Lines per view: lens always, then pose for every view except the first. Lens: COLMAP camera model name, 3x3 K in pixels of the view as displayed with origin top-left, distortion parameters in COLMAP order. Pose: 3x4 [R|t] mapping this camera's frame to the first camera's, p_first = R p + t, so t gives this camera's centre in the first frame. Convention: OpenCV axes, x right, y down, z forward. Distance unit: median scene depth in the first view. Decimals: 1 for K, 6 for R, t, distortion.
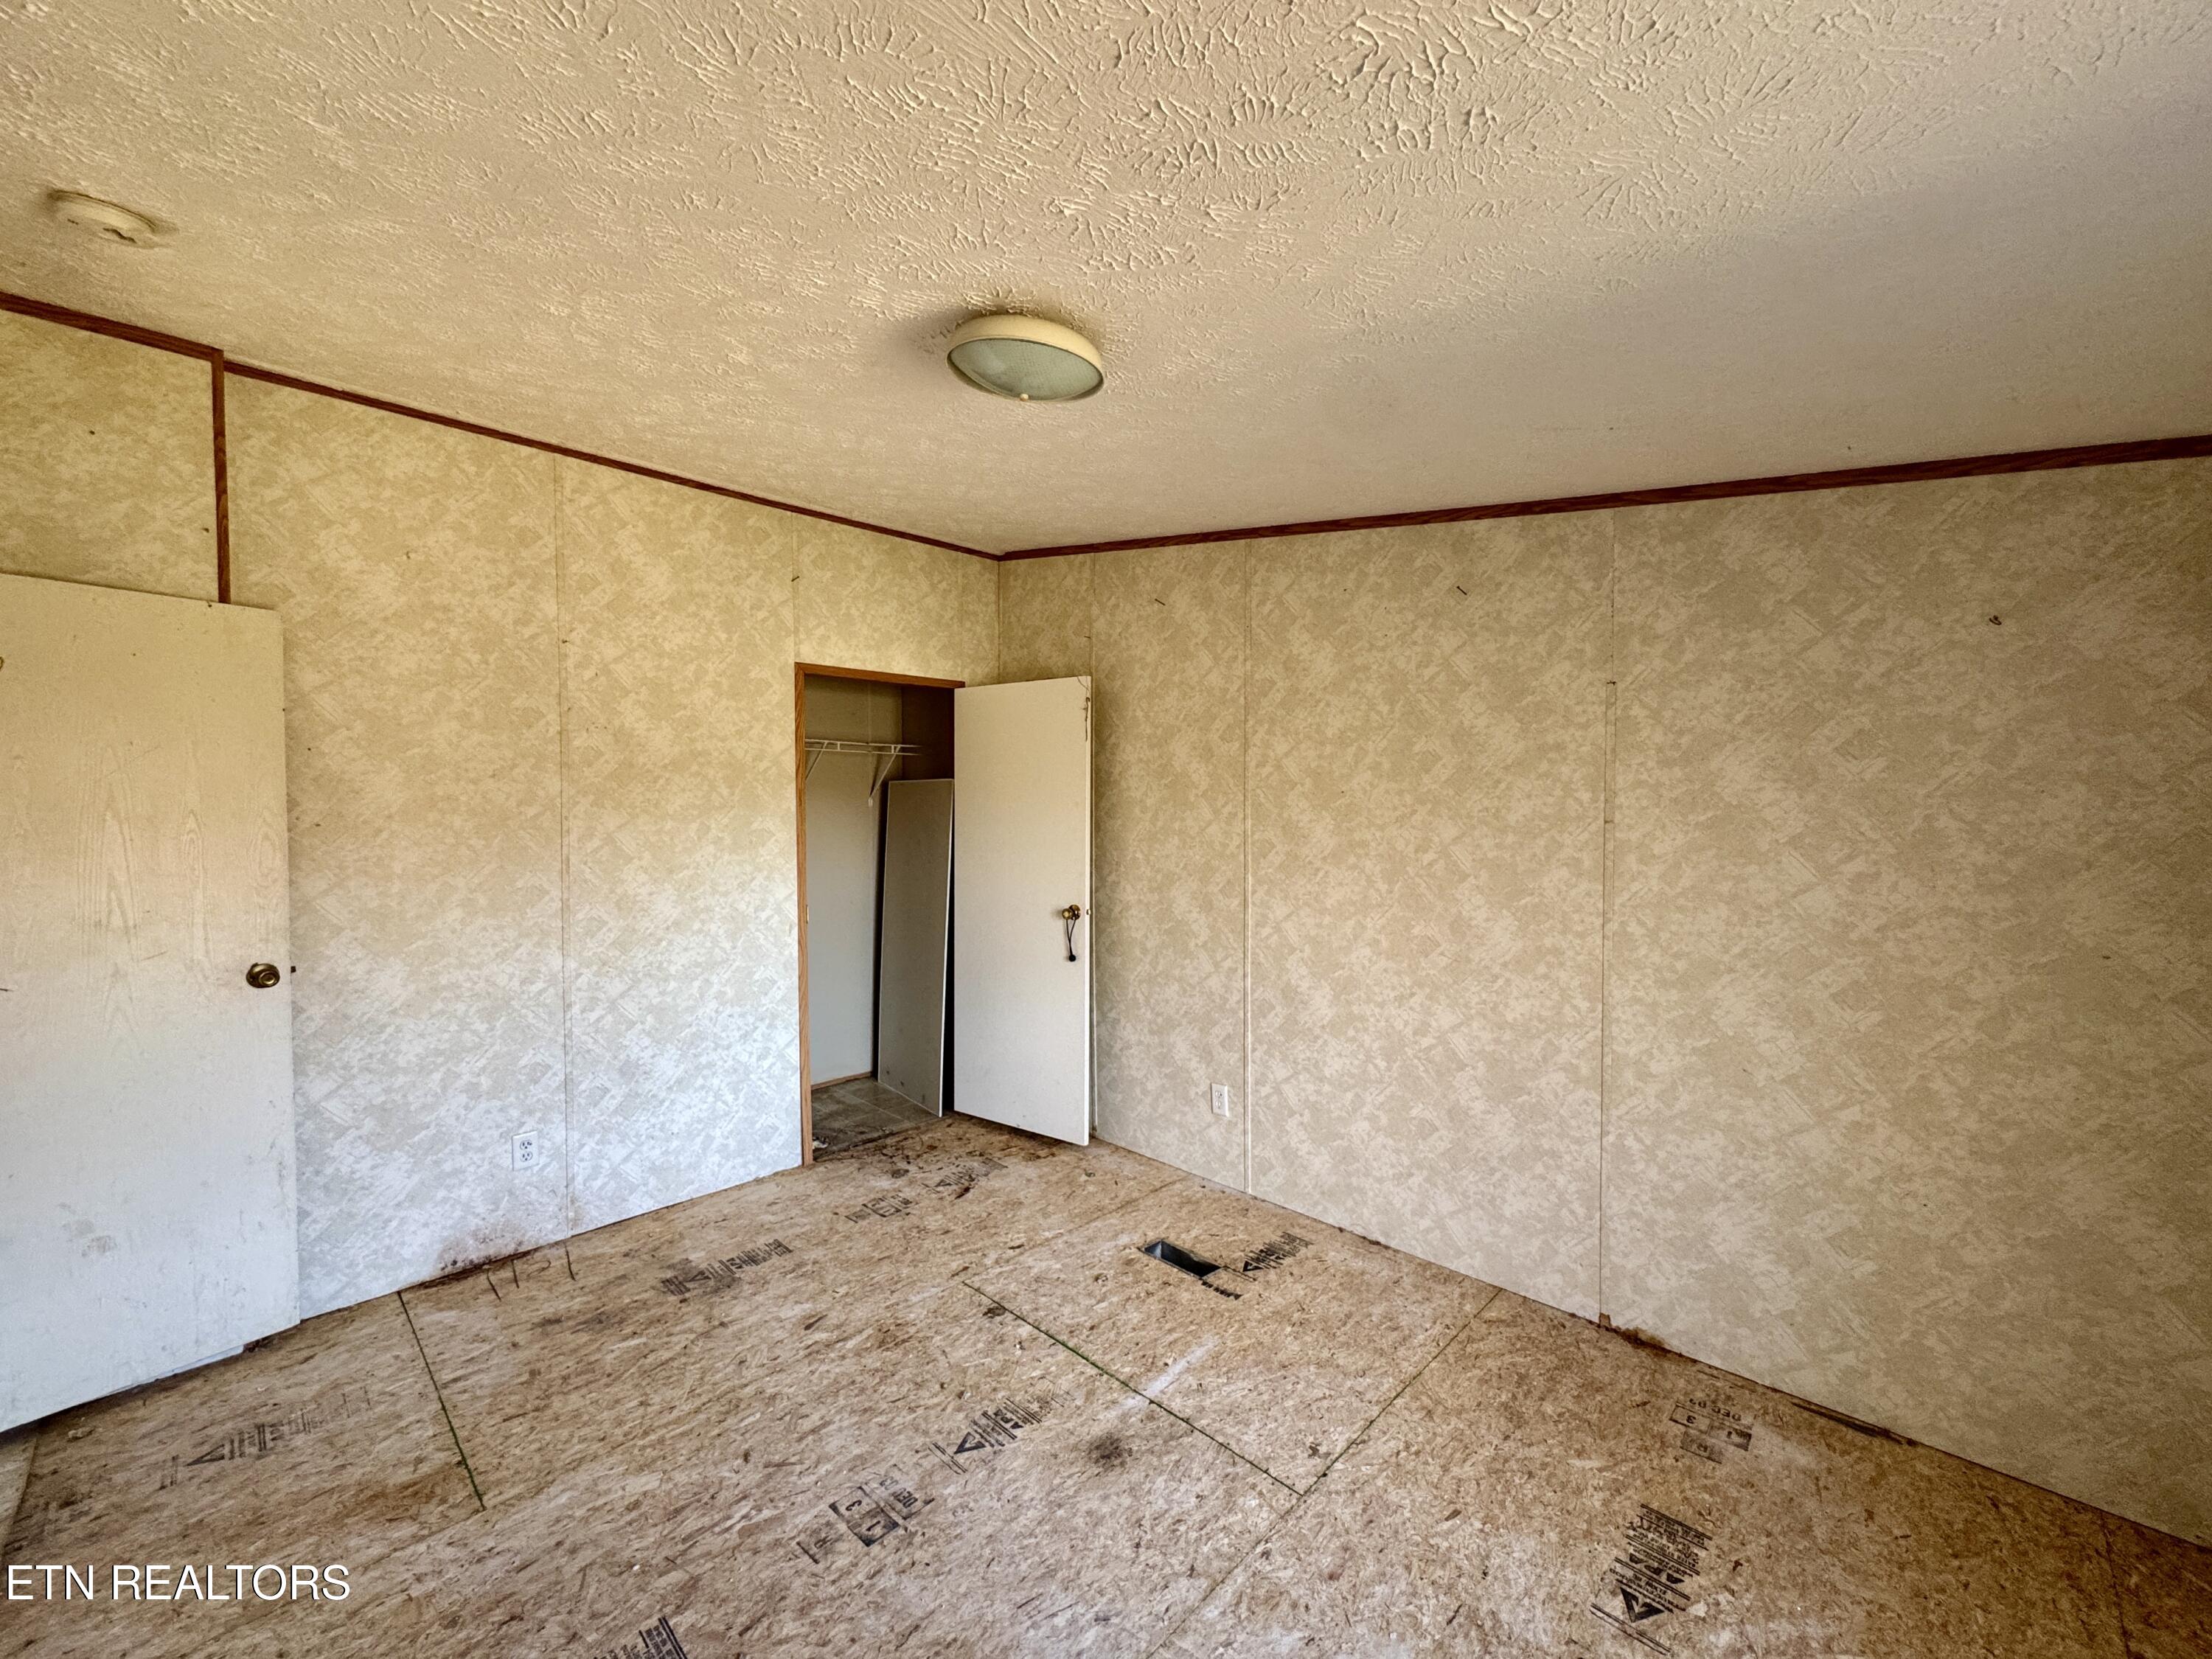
lens RADIAL K [[890.8, 0, 1109.3], [0, 890.8, 828.4], [0, 0, 1]] dist [-0.000337, 0.000341]
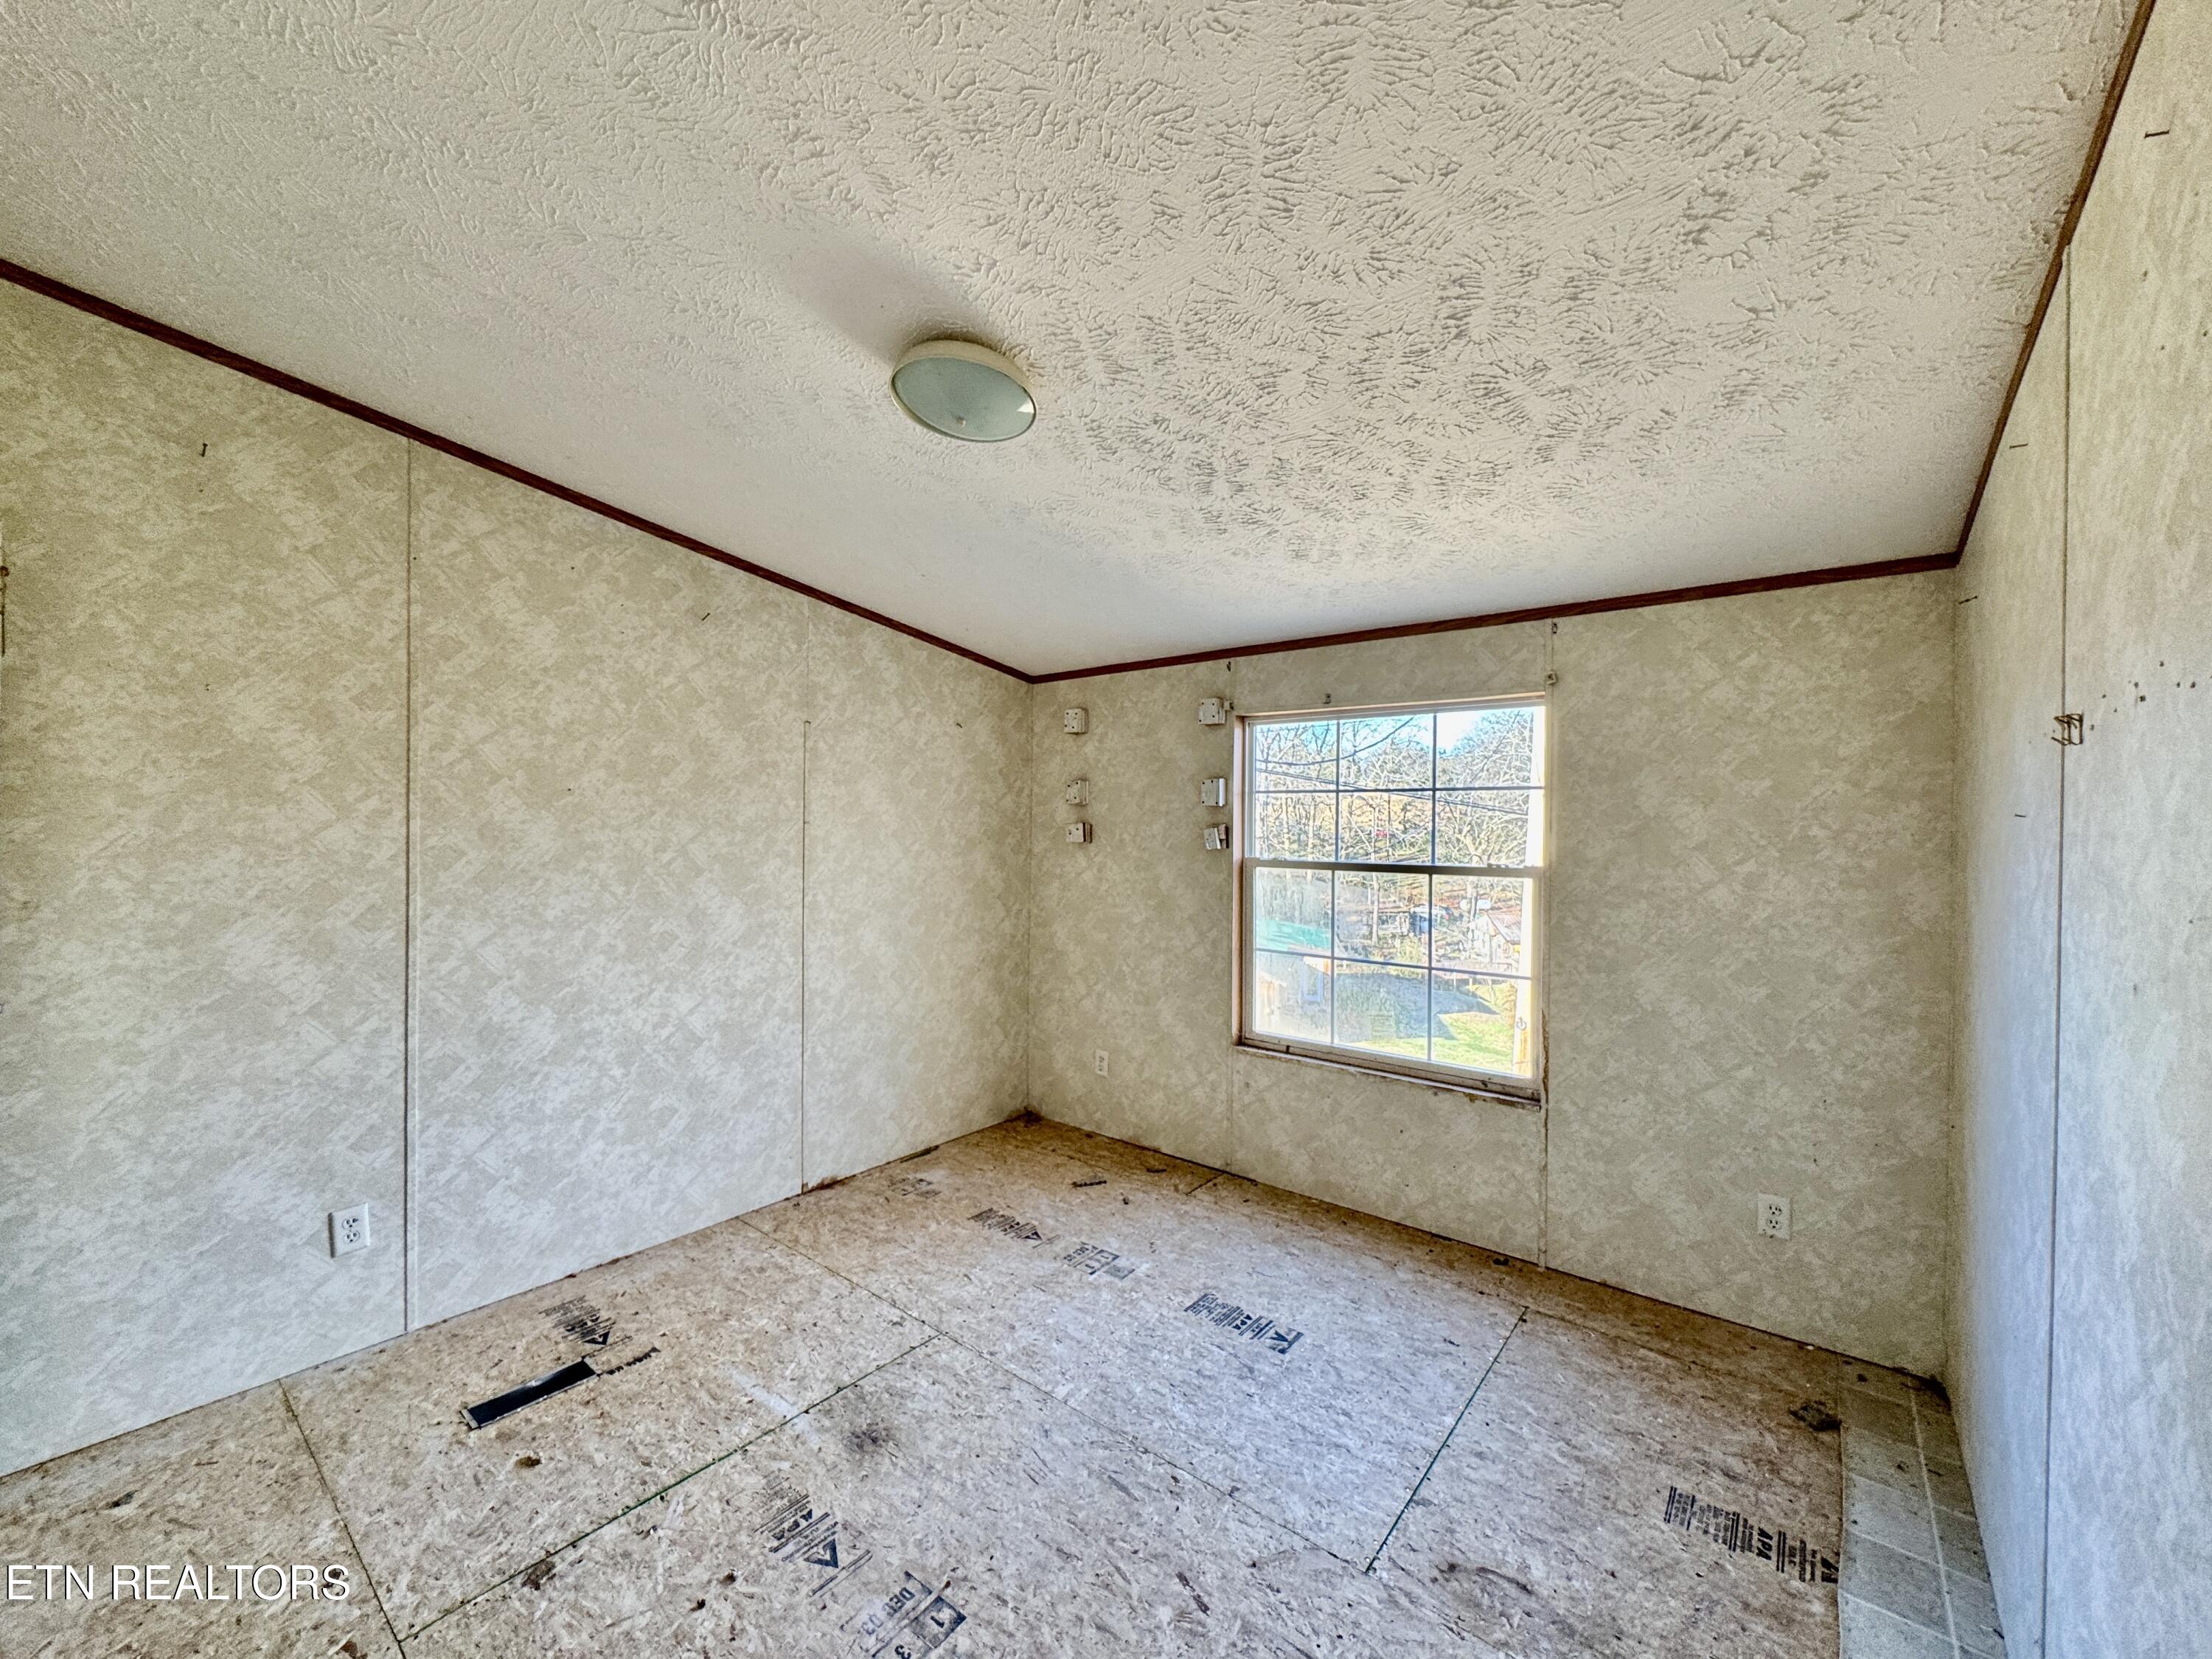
lens RADIAL K [[890.8, 0, 1109.3], [0, 890.8, 828.4], [0, 0, 1]] dist [-0.000337, 0.000341]
pose [[-0.108922, -0.001335, 0.994049, -0.832280], [0.013702, 0.999902, 0.002844, 0.004137], [-0.993956, 0.013930, -0.108893, 0.663198]]
